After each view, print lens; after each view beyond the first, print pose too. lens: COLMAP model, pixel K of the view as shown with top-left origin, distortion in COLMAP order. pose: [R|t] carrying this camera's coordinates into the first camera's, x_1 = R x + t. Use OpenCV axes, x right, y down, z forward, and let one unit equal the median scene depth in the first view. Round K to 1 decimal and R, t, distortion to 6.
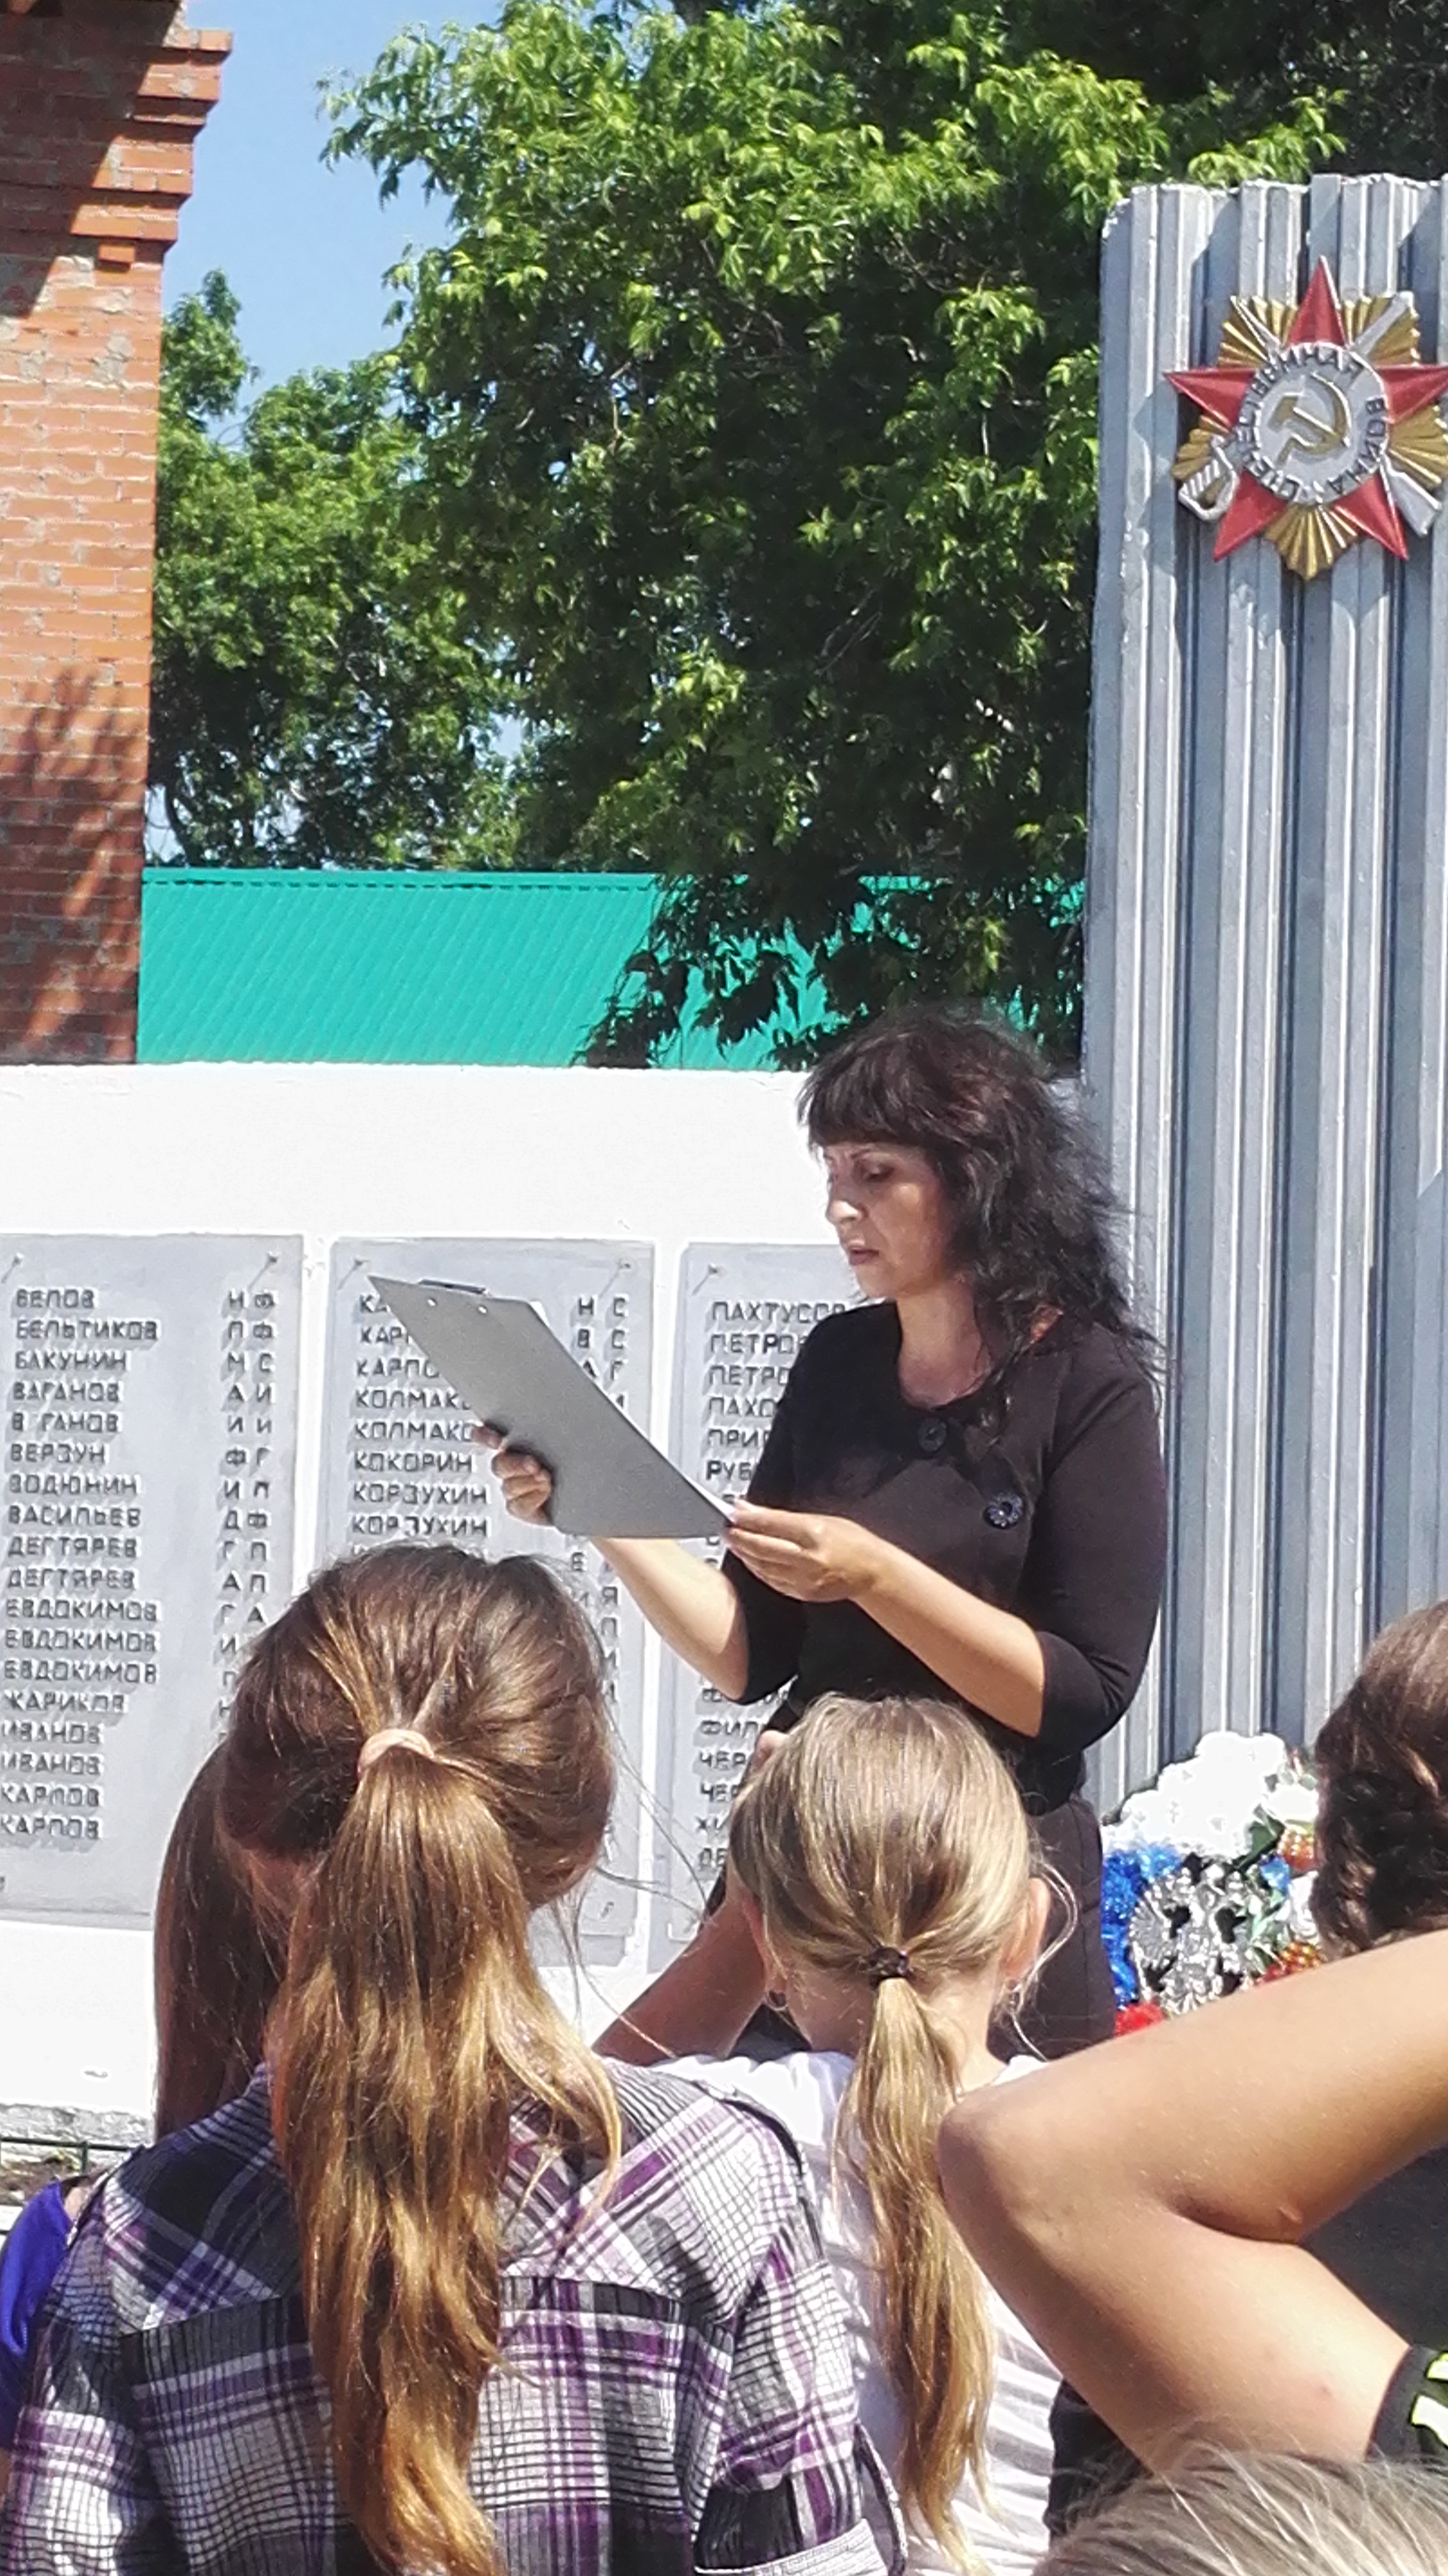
lens RADIAL K [[6960.0, 0, 731.0], [0, 6960.0, 1282.8], [0, 0, 1]] dist [0.072340, -0.349344]
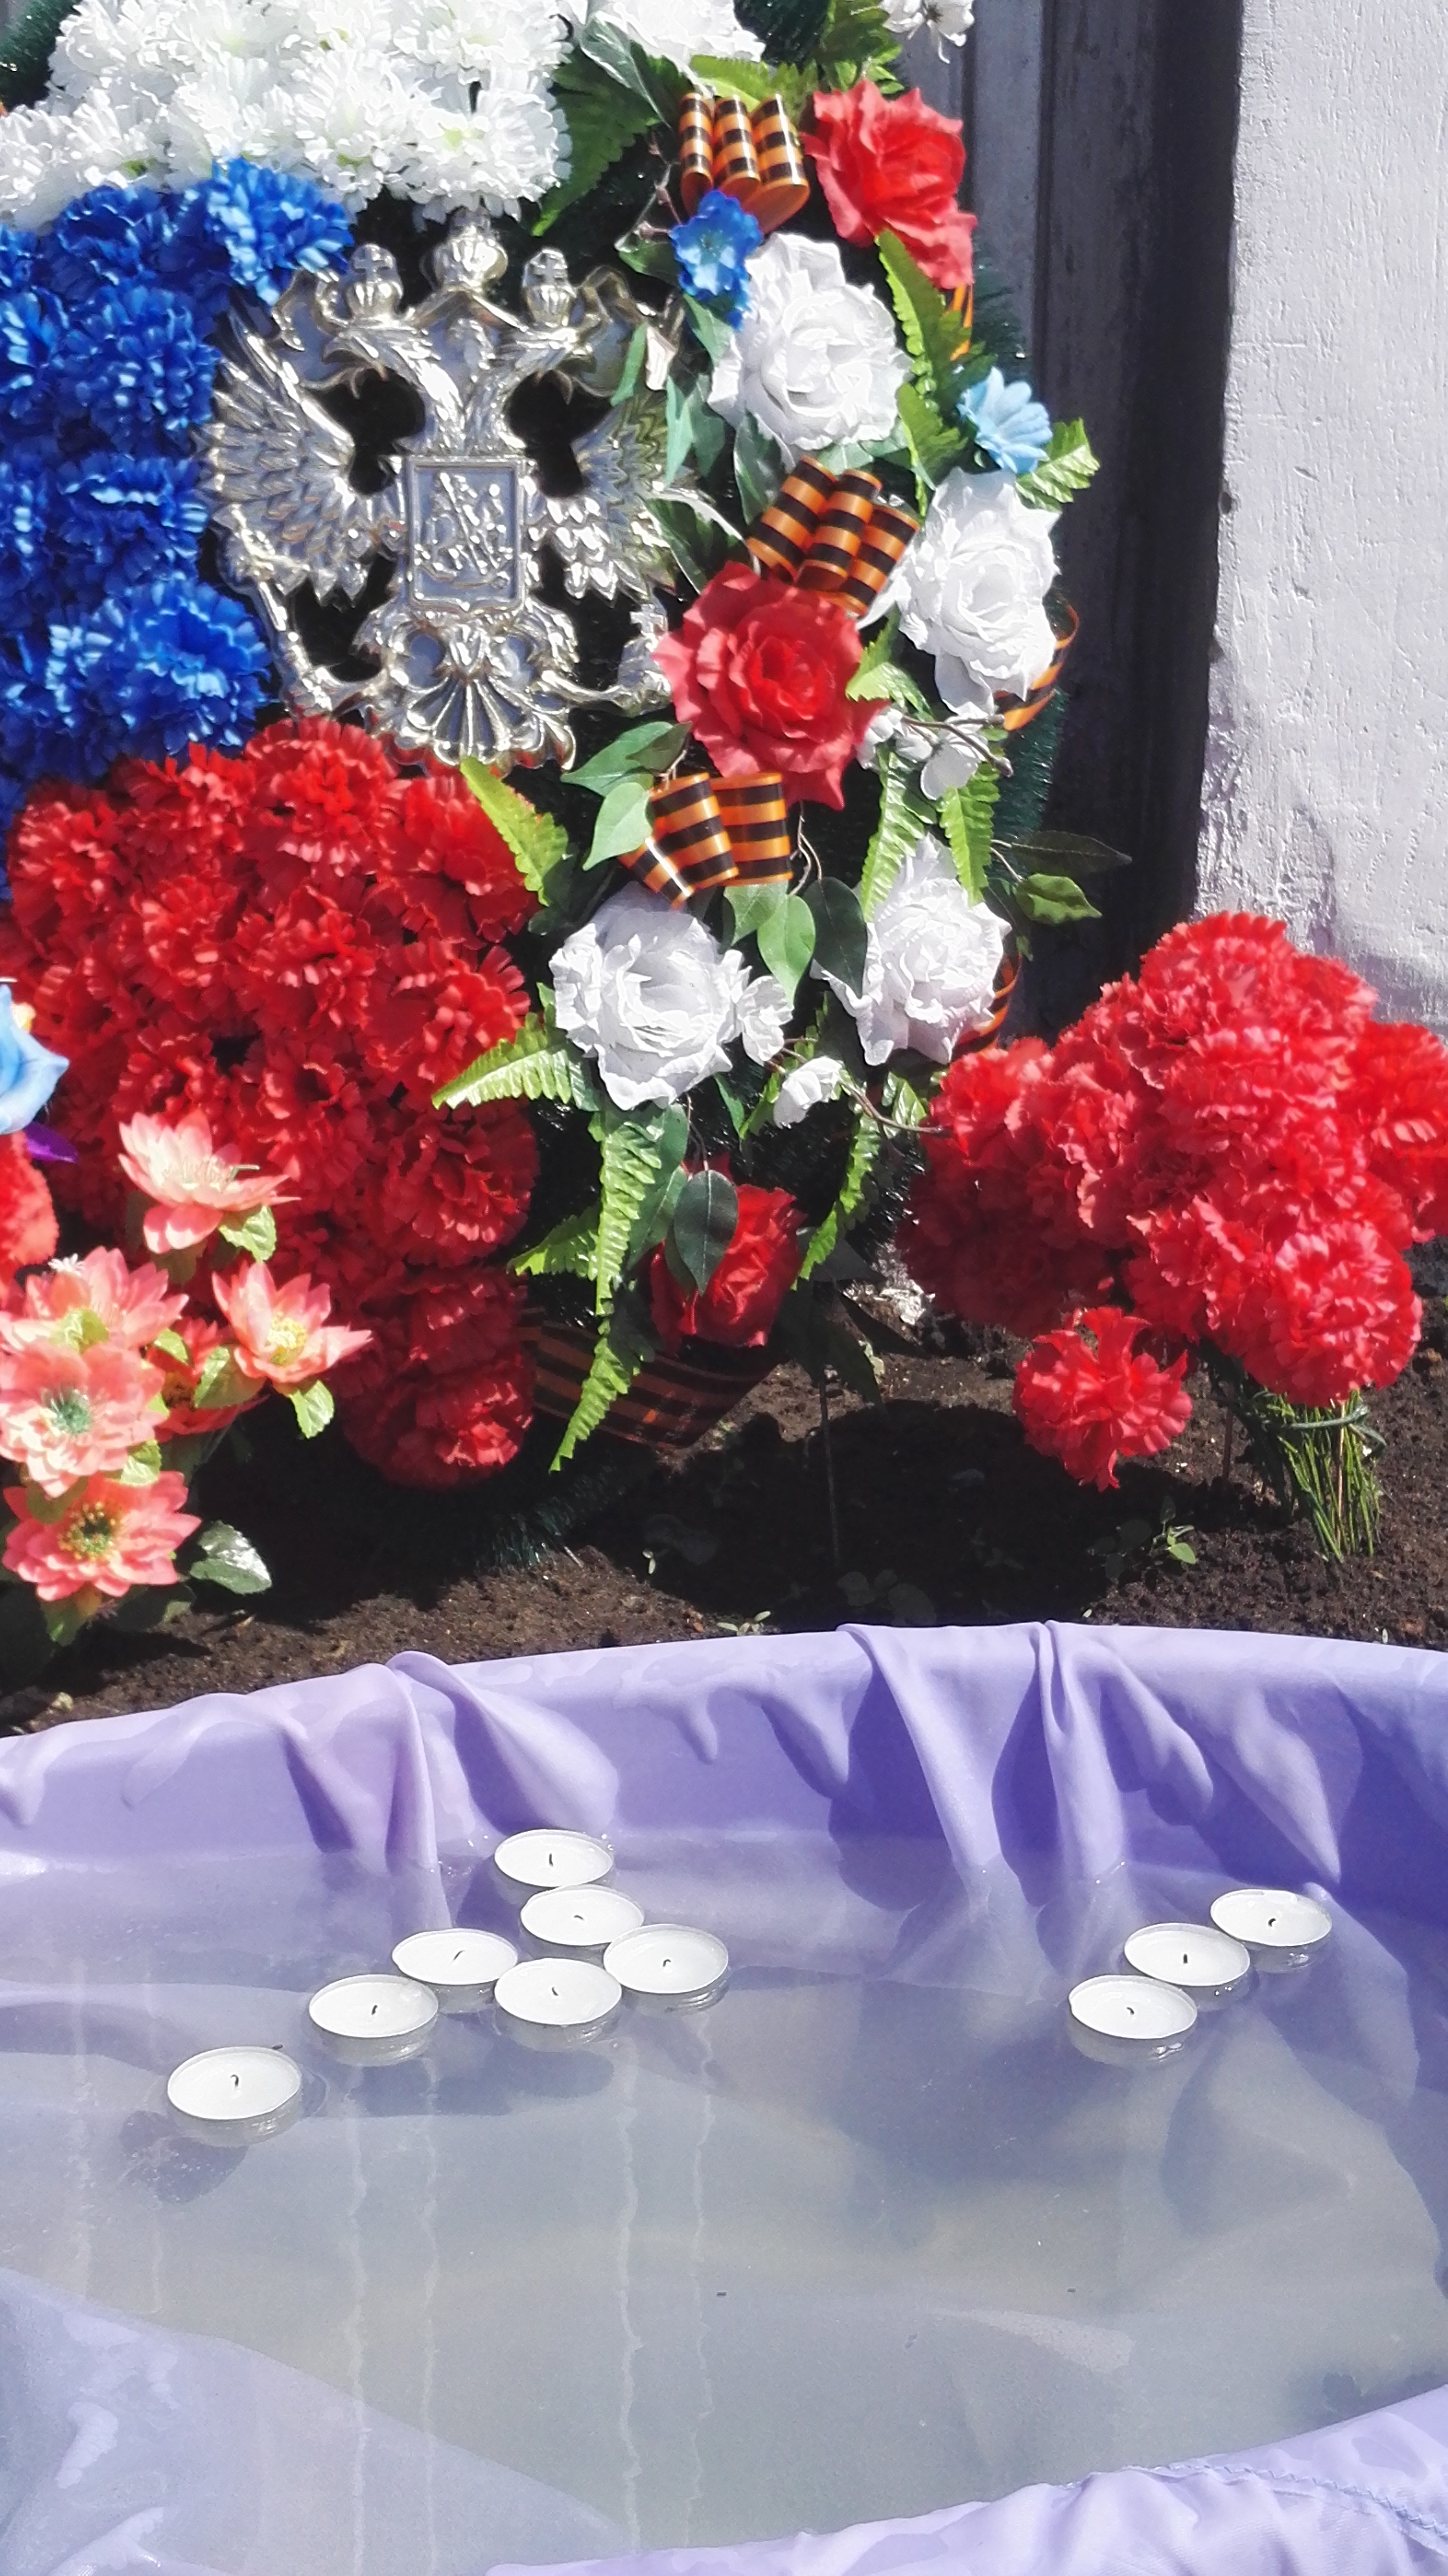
lens RADIAL K [[3843.0, 0, 752.2], [0, 3843.0, 1301.3], [0, 0, 1]] dist [0.177898, -0.830028]
pose [[0.880431, -0.180906, 0.438308, -0.001490], [0.002600, 0.926188, 0.377052, 0.061663], [-0.474167, -0.330829, 0.815916, 0.818442]]
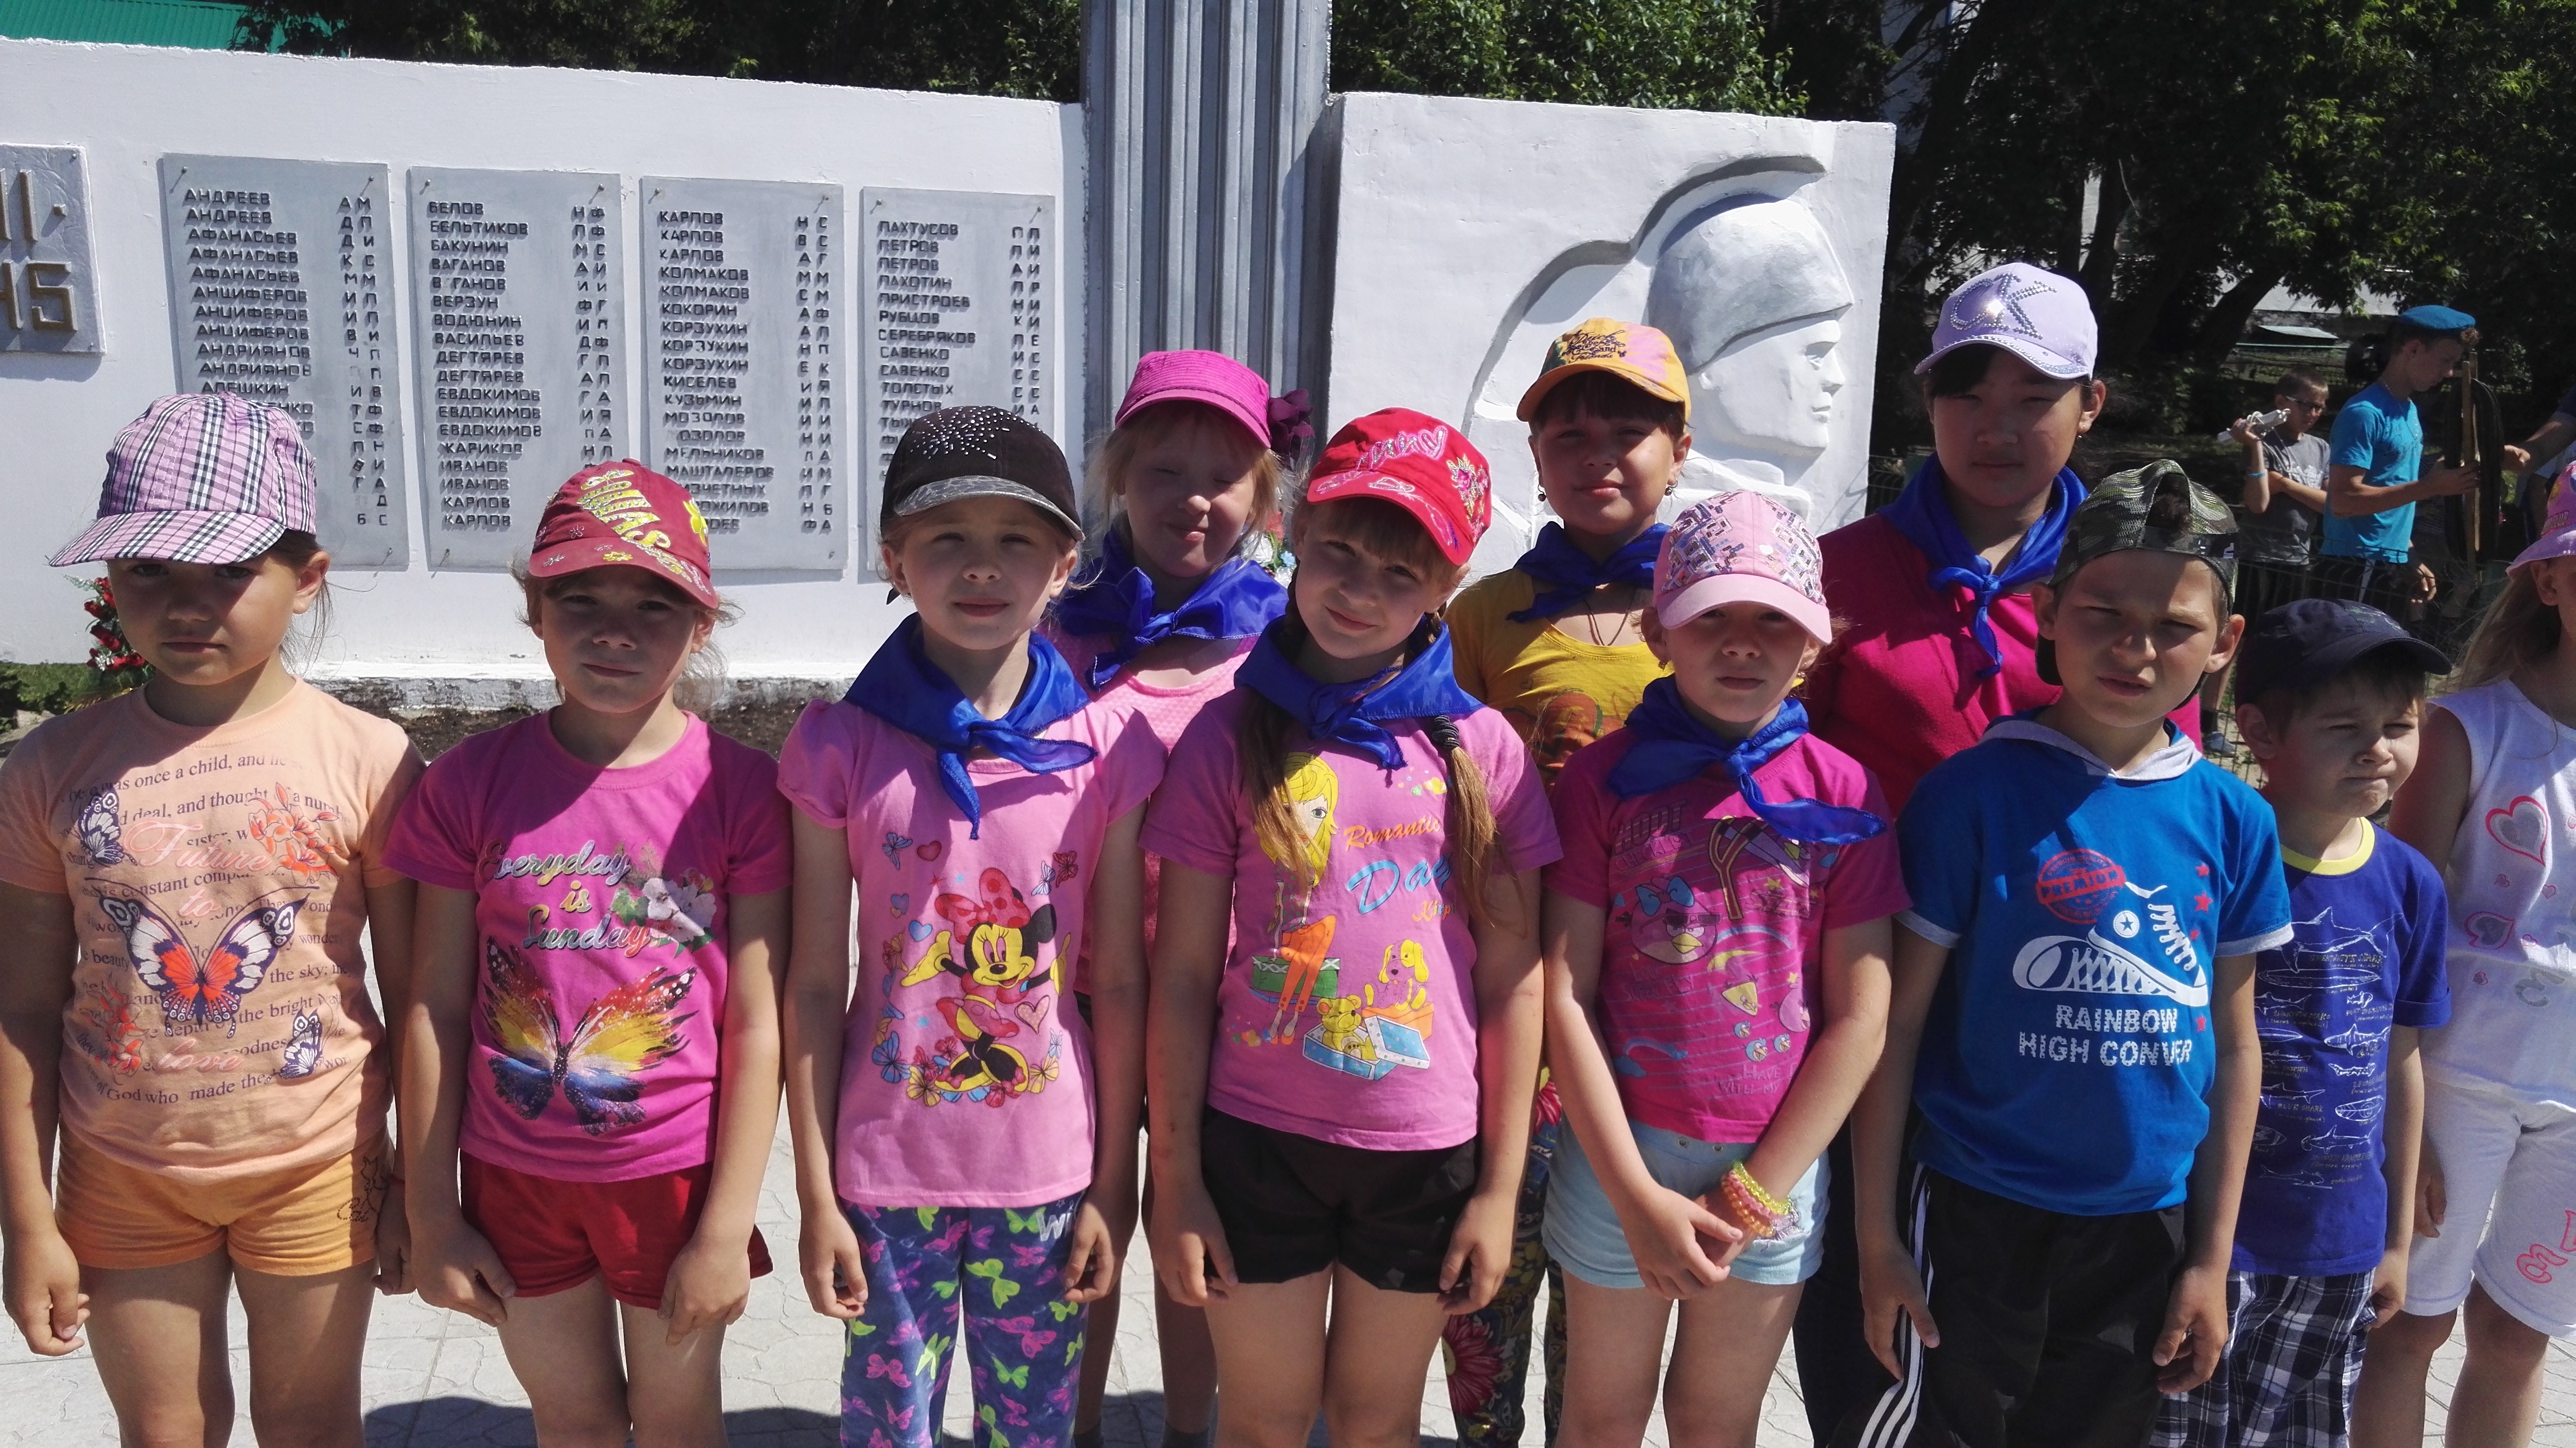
lens RADIAL K [[2002.7, 0, 1297.1], [0, 2002.7, 730.3], [0, 0, 1]] dist [0.003462, 0.018823]
pose [[0.842501, -0.114983, 0.526280, -0.207747], [-0.030793, 0.965078, 0.260148, -0.008746], [-0.537813, -0.235381, 0.809539, 0.499199]]
